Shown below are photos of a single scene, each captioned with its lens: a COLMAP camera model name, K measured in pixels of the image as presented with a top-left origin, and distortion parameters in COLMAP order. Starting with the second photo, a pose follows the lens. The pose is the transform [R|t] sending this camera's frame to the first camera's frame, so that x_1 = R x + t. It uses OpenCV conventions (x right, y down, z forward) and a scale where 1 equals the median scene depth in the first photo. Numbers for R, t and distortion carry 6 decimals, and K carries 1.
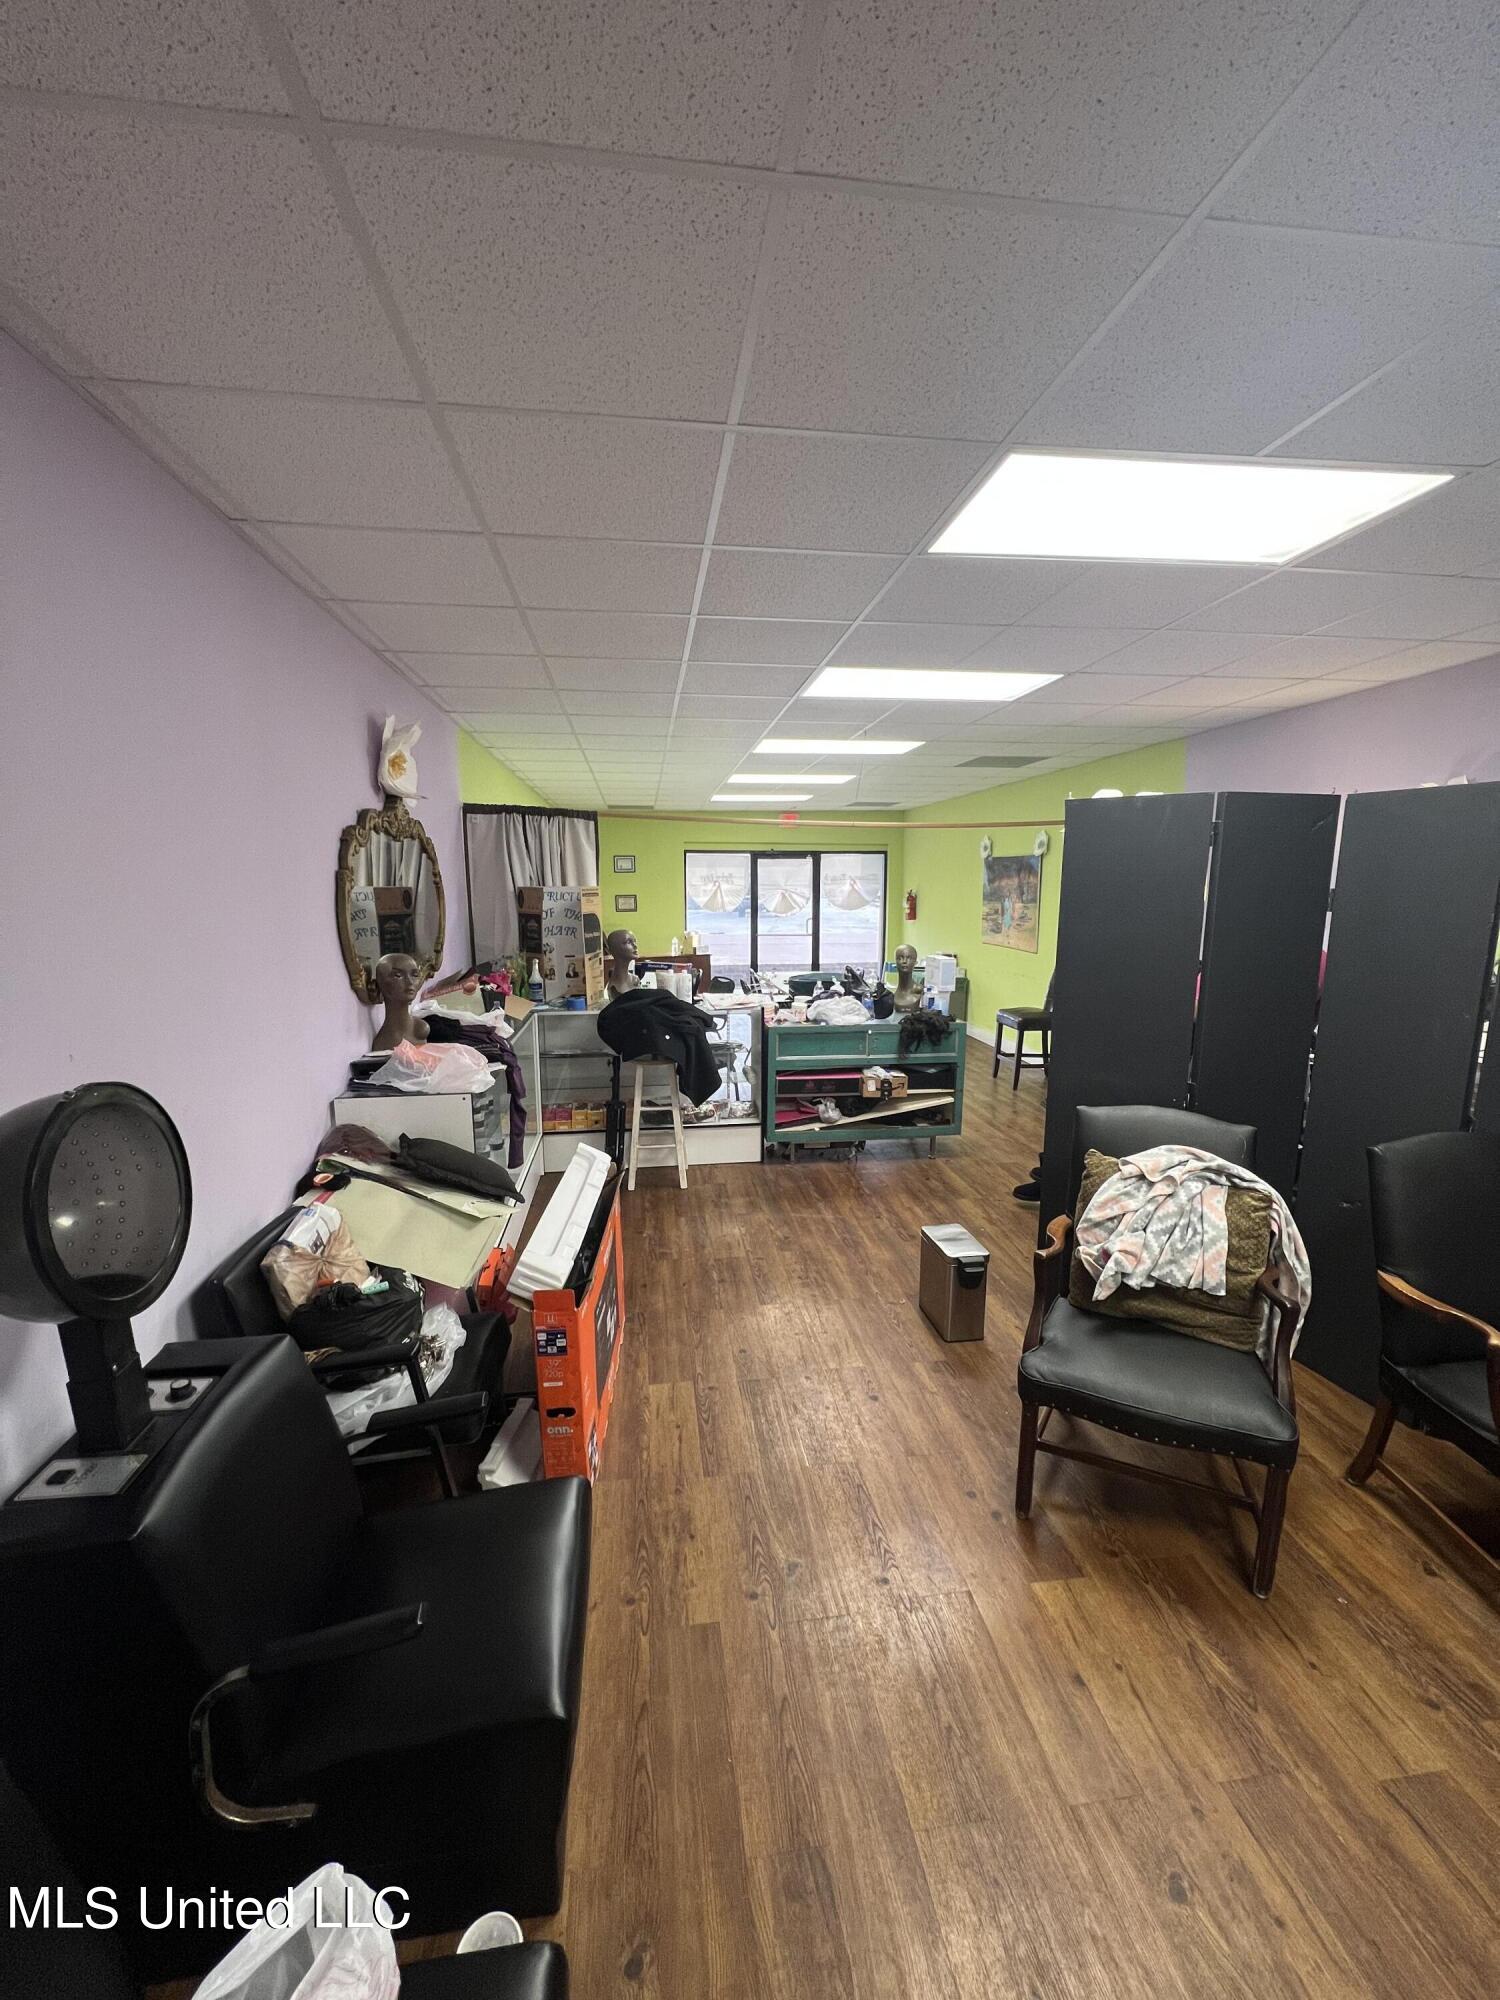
lens RADIAL K [[792.3, 0, 753.1], [0, 792.3, 1010.7], [0, 0, 1]] dist [-0.001836, -0.001023]
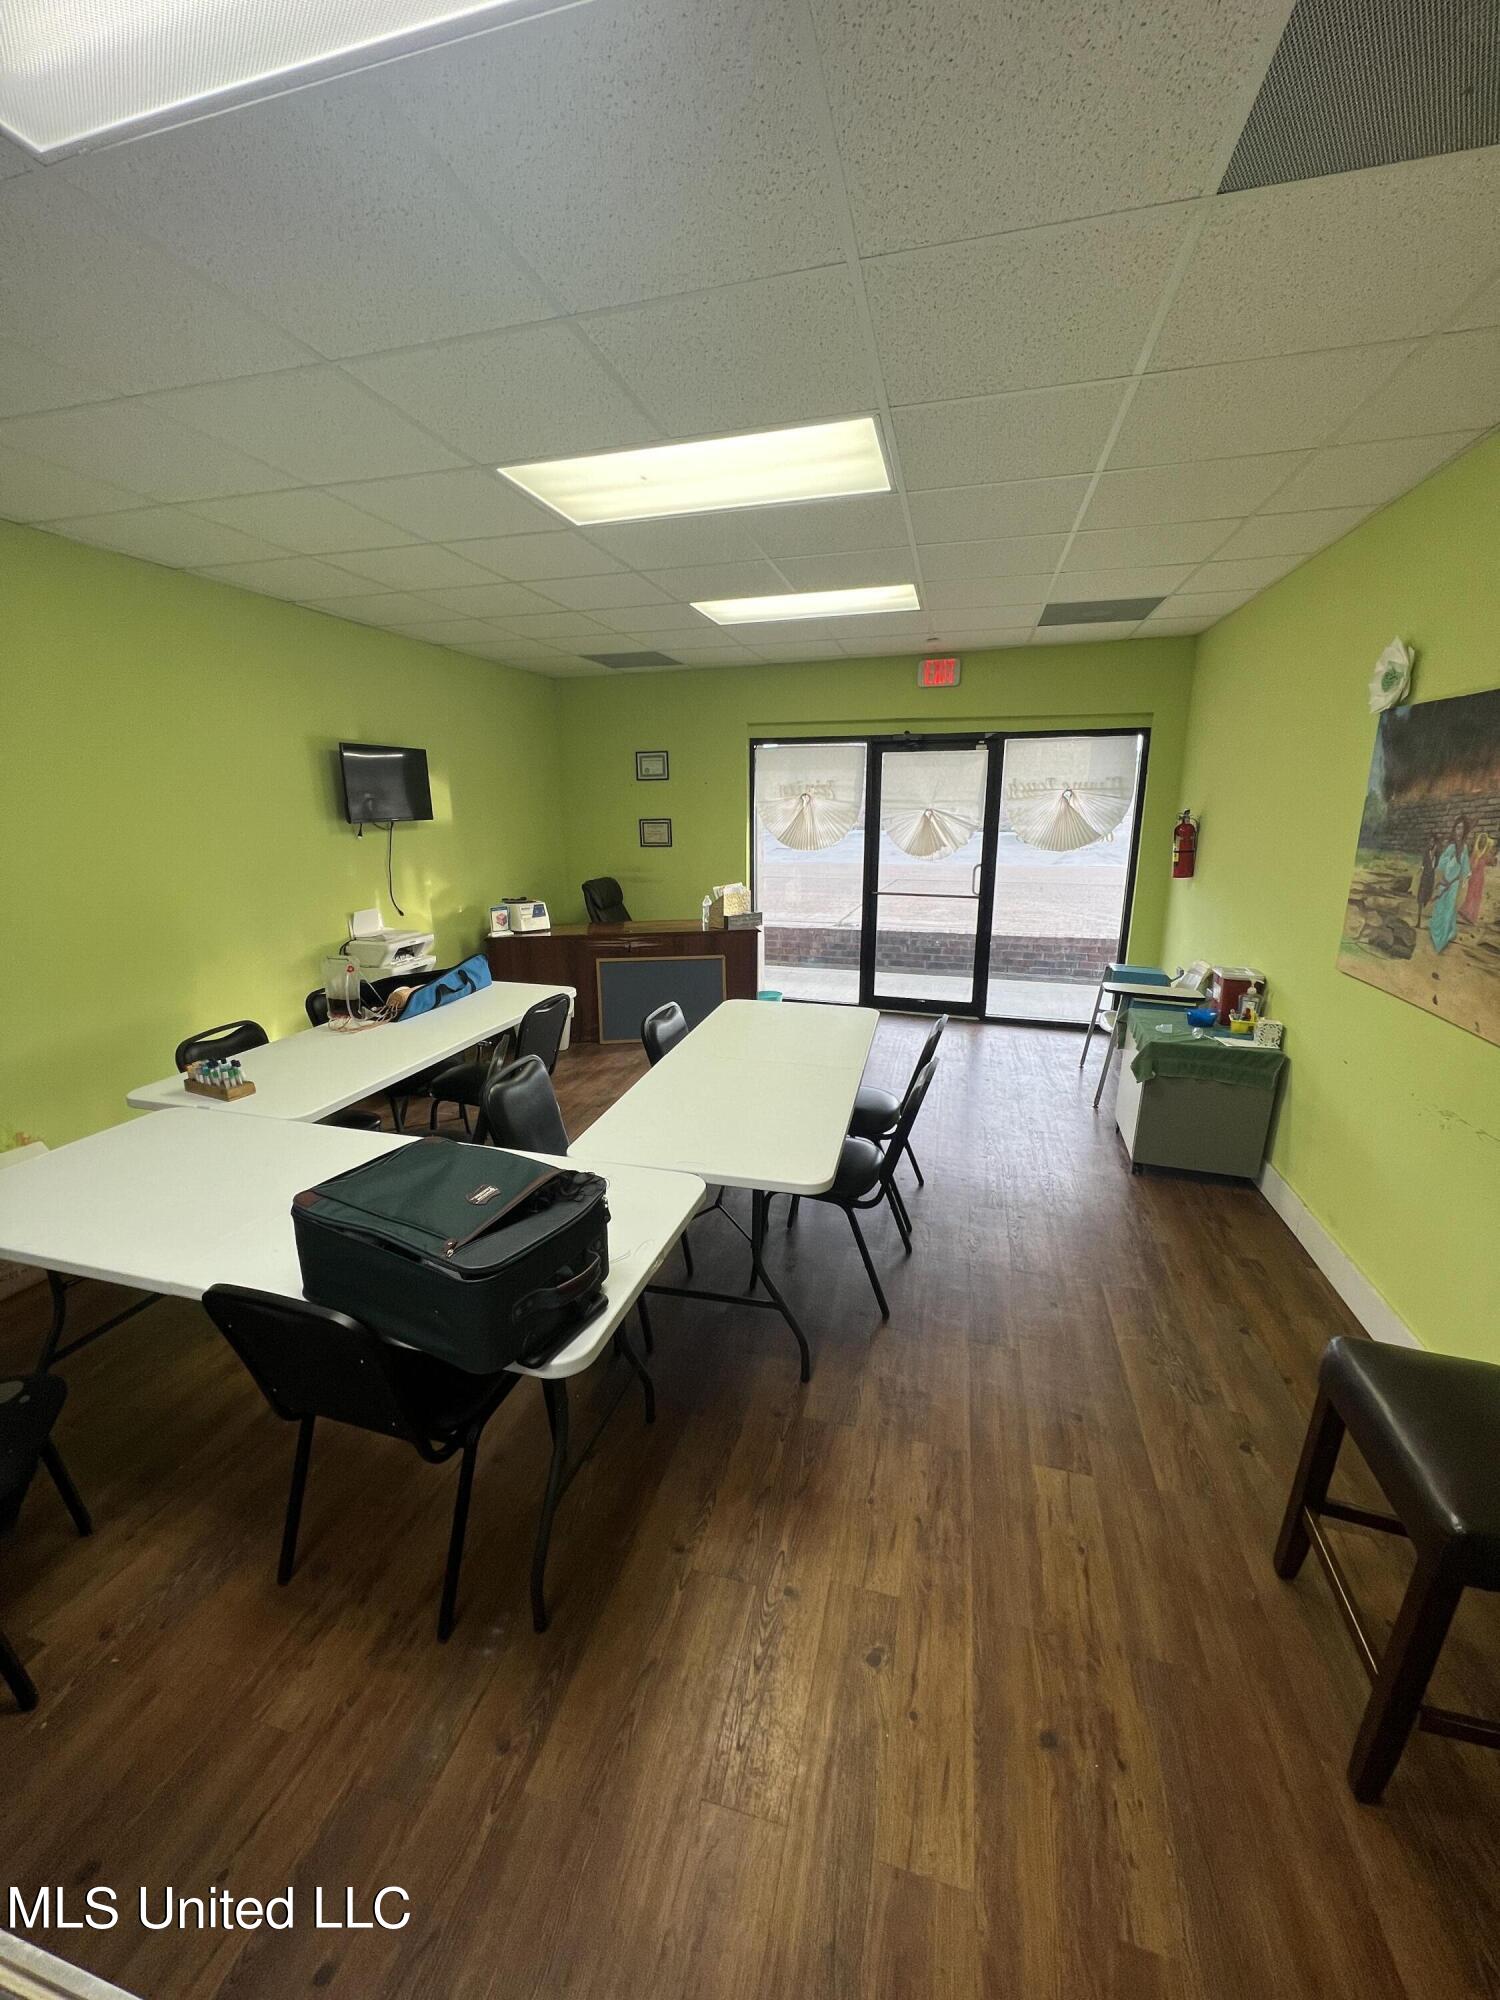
lens RADIAL K [[792.3, 0, 738.6], [0, 792.3, 994.2], [0, 0, 1]] dist [-0.001836, -0.001023]
pose [[0.913034, 0.093555, -0.397010, 0.147360], [-0.061954, 0.993856, 0.091720, -0.071059], [0.403152, -0.059147, 0.913220, 0.457034]]
